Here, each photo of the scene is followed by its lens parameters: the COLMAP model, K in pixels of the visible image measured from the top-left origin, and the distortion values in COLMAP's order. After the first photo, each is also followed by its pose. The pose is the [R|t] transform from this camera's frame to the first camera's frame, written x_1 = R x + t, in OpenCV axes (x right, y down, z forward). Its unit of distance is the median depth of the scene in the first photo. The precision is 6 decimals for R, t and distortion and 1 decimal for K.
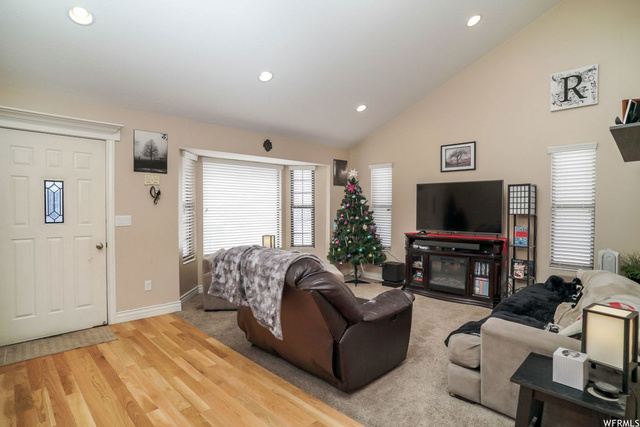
lens RADIAL K [[333.9, 0, 316.9], [0, 333.9, 214.0], [0, 0, 1]] dist [-0.076363, 0.042398]
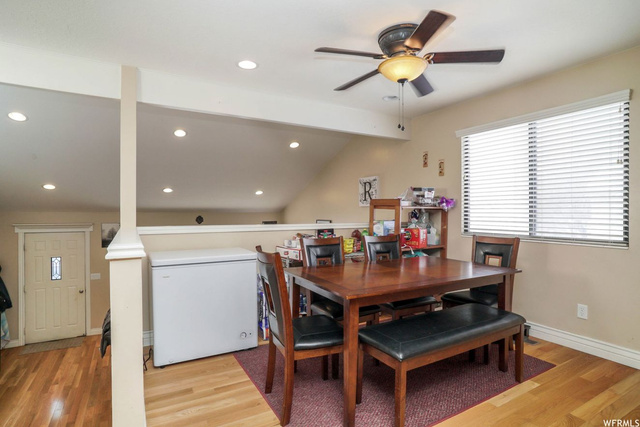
lens RADIAL K [[333.9, 0, 316.9], [0, 333.9, 214.0], [0, 0, 1]] dist [-0.076363, 0.042398]
pose [[0.965408, 0.001810, -0.260736, 0.930378], [-0.005881, 0.999873, -0.014837, -0.273864], [0.260676, 0.015857, 0.965296, -0.343375]]
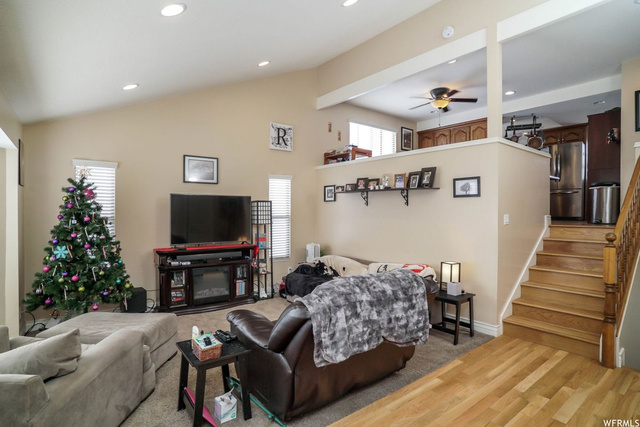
lens RADIAL K [[333.9, 0, 316.9], [0, 333.9, 214.0], [0, 0, 1]] dist [-0.076363, 0.042398]
pose [[0.123902, -0.010419, 0.992240, -0.683262], [0.014890, 0.999852, 0.008639, -0.048283], [-0.992183, 0.013704, 0.124039, 0.647592]]
